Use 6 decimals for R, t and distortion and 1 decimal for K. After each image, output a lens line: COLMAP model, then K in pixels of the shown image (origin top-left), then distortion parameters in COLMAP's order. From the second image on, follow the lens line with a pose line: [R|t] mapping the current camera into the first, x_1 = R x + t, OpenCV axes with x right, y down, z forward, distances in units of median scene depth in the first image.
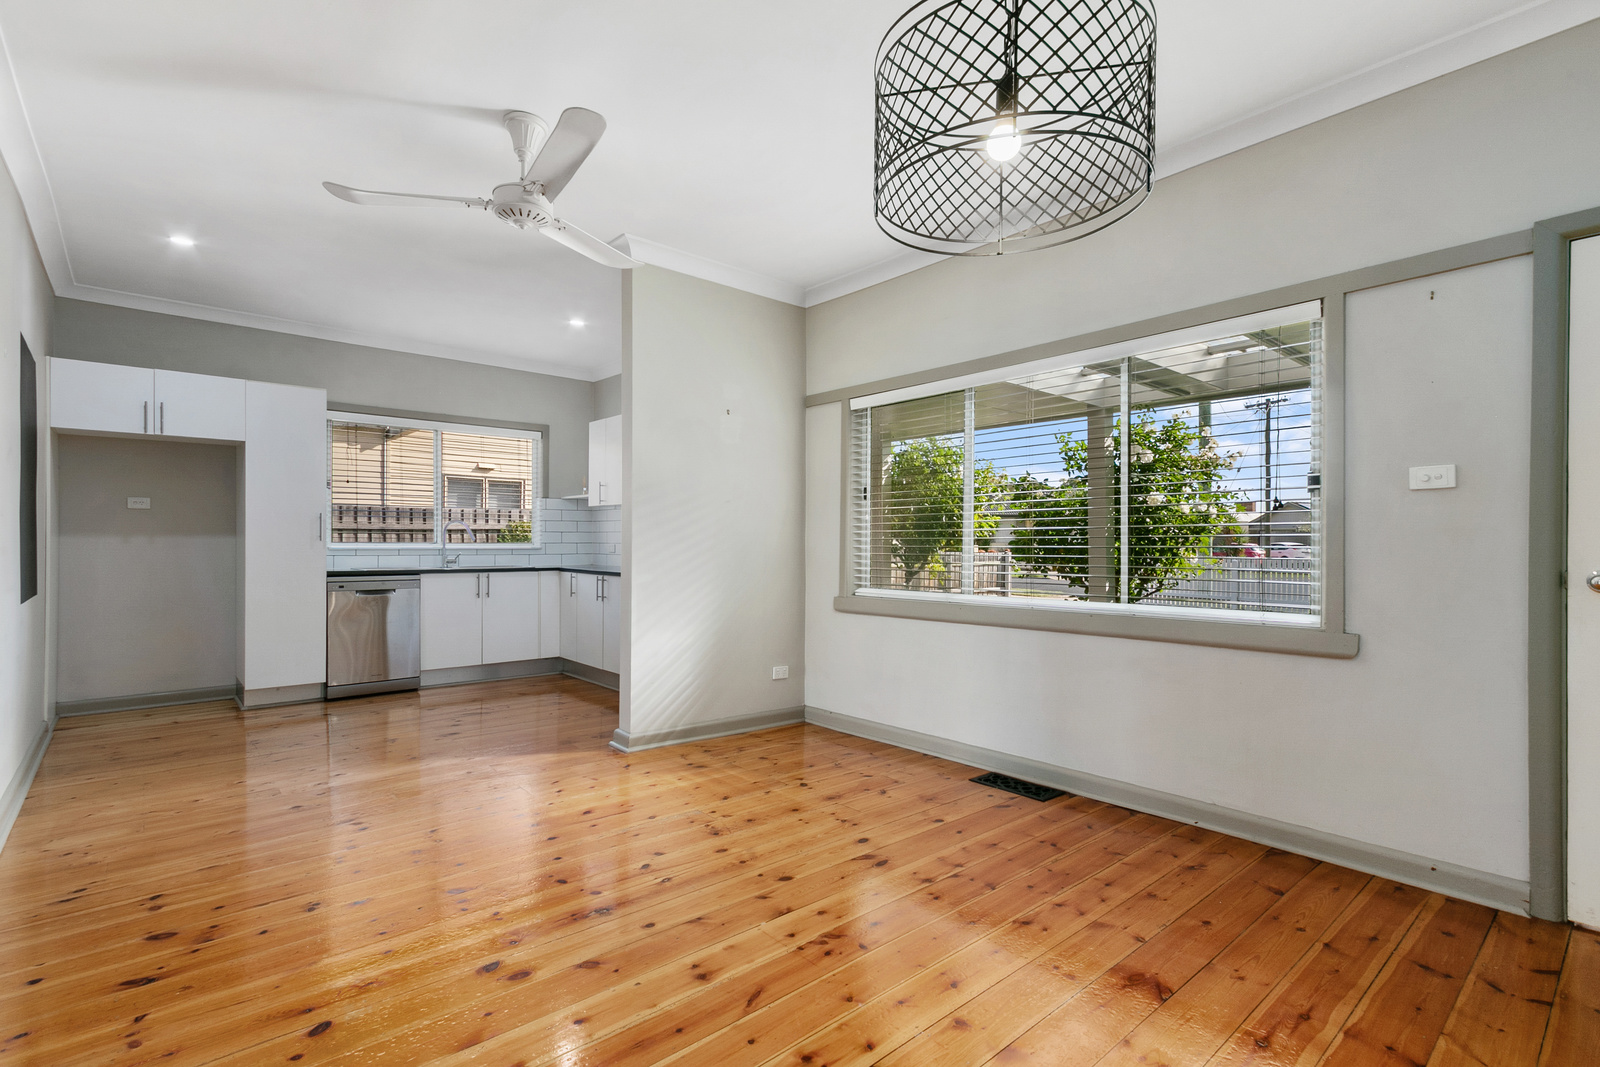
lens RADIAL K [[727.5, 0, 793.8], [0, 727.5, 542.2], [0, 0, 1]] dist [0.005688, -0.000907]
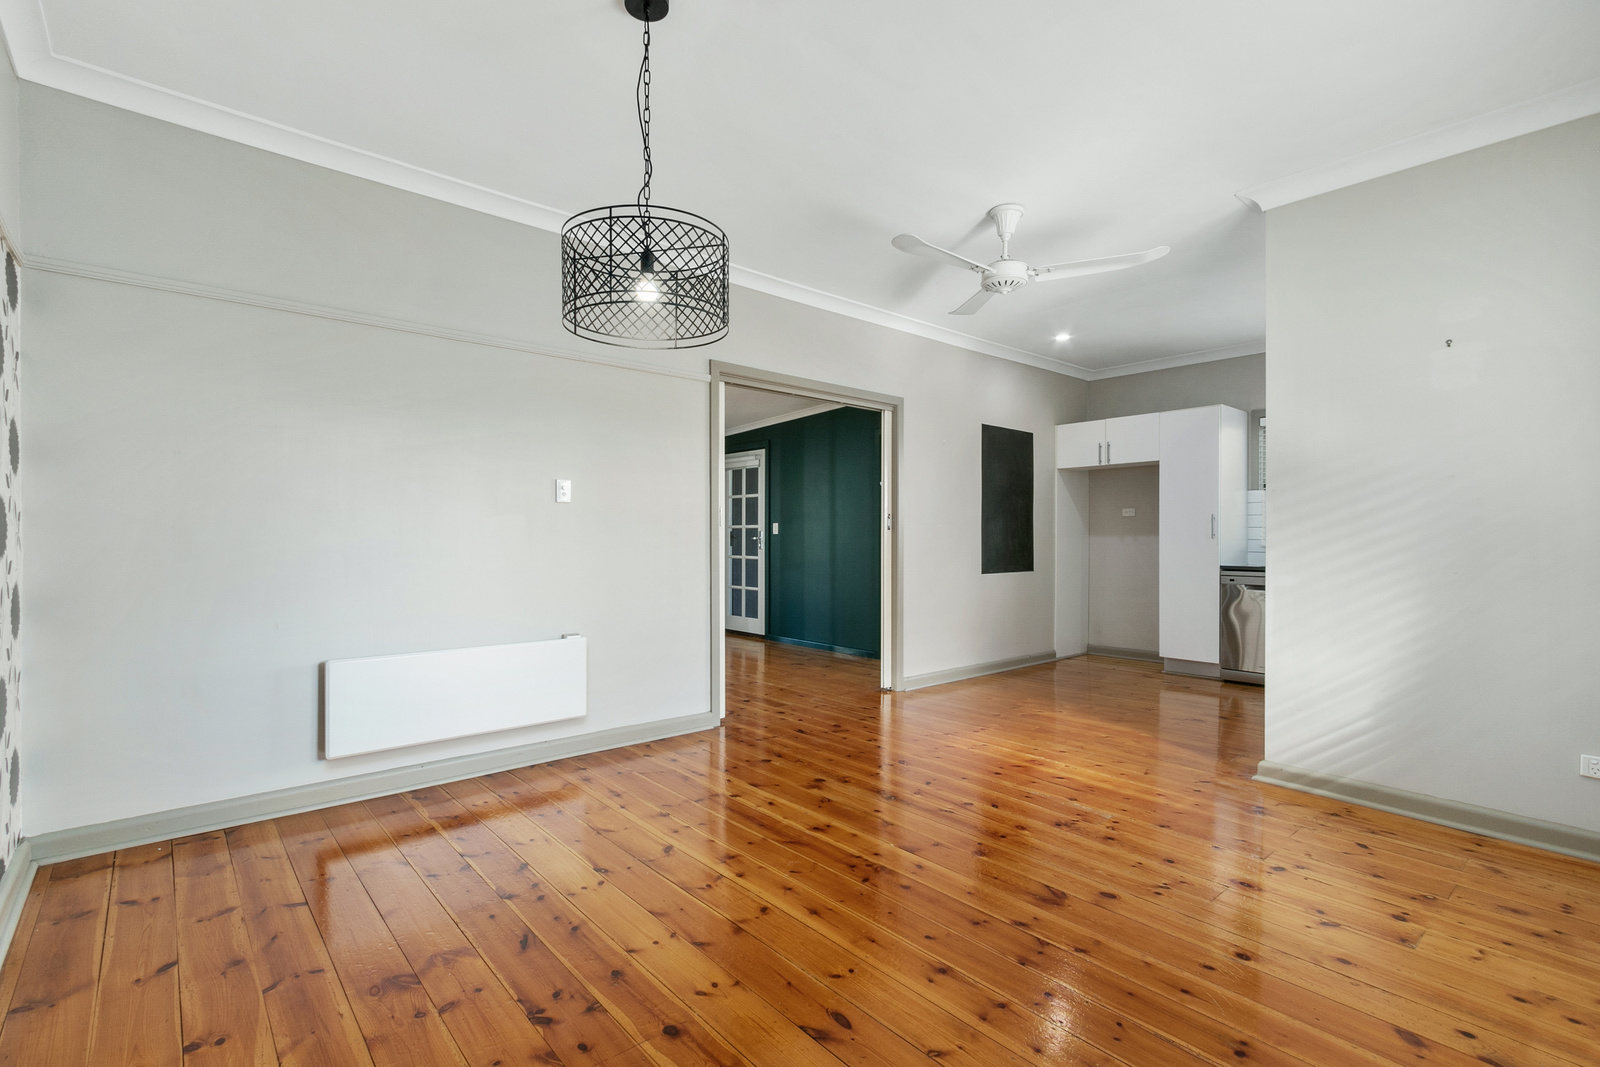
lens RADIAL K [[727.5, 0, 796.1], [0, 727.5, 535.7], [0, 0, 1]] dist [0.005688, -0.000907]
pose [[0.019150, -0.009751, -0.999769, 0.572535], [-0.000344, 0.999952, -0.009759, 0.005183], [0.999817, 0.000531, 0.019145, 0.389250]]
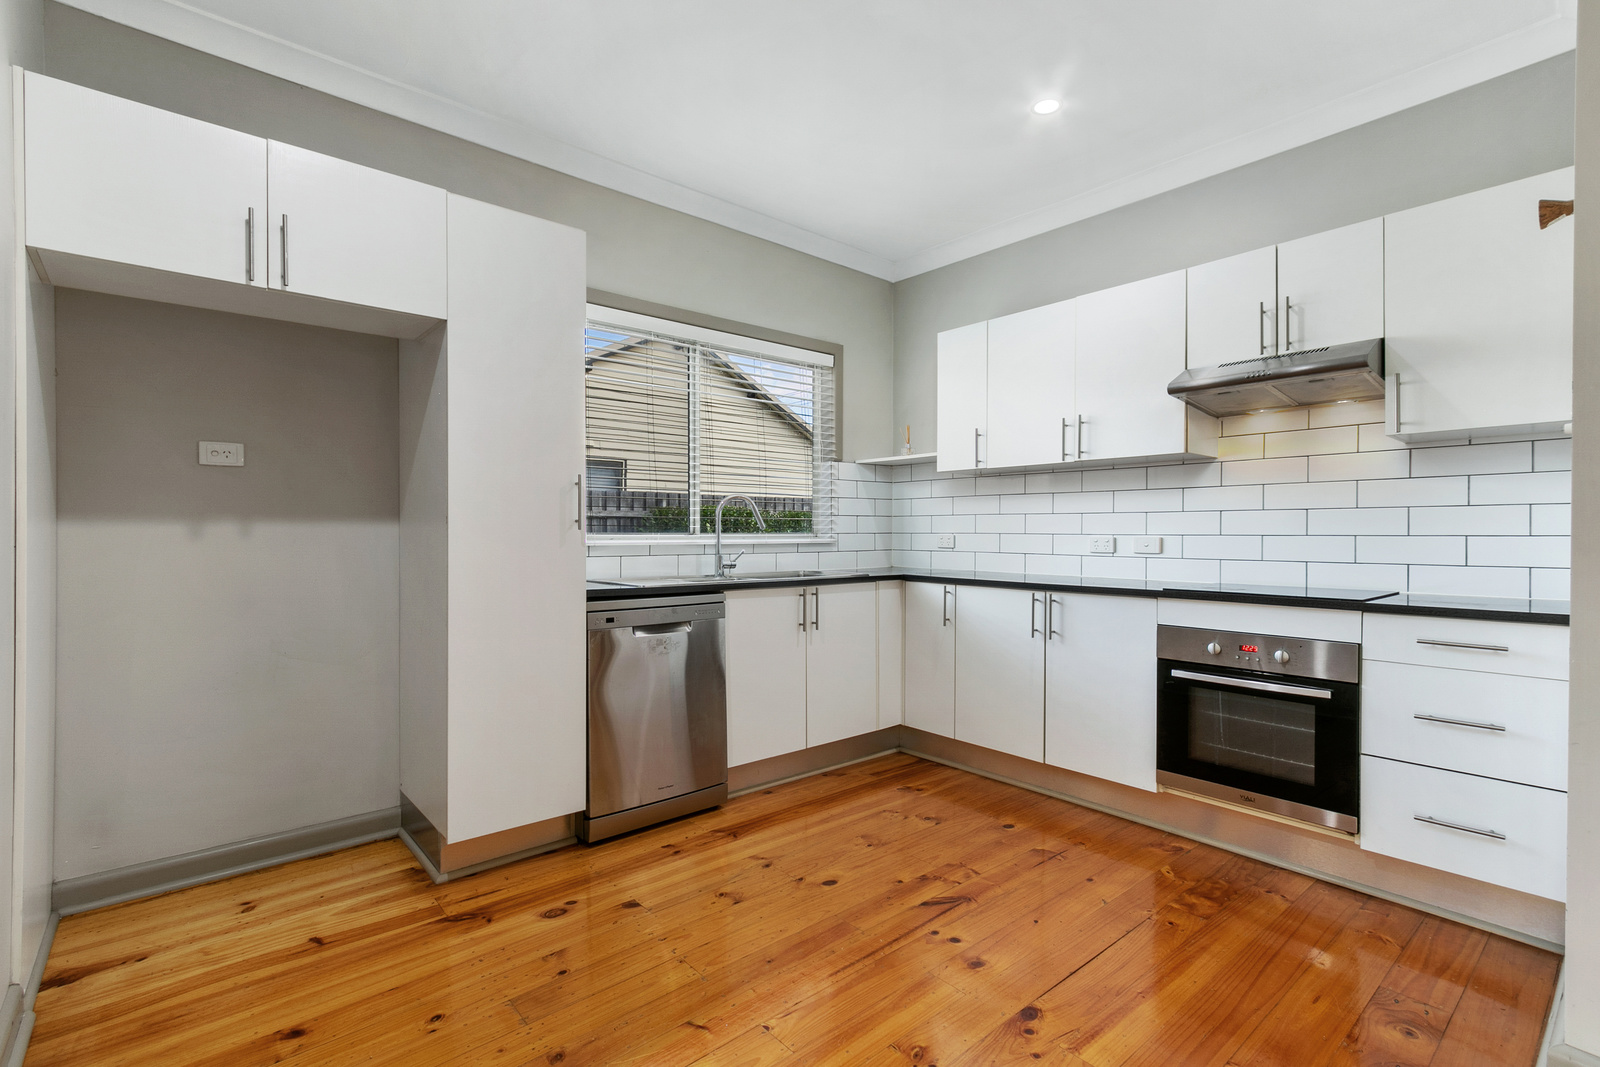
lens RADIAL K [[727.5, 0, 798.2], [0, 727.5, 532.8], [0, 0, 1]] dist [0.005688, -0.000907]
pose [[0.999888, -0.003855, -0.014444, -0.589510], [0.003860, 0.999993, 0.000278, 0.000504], [0.014443, -0.000334, 0.999896, 0.605576]]
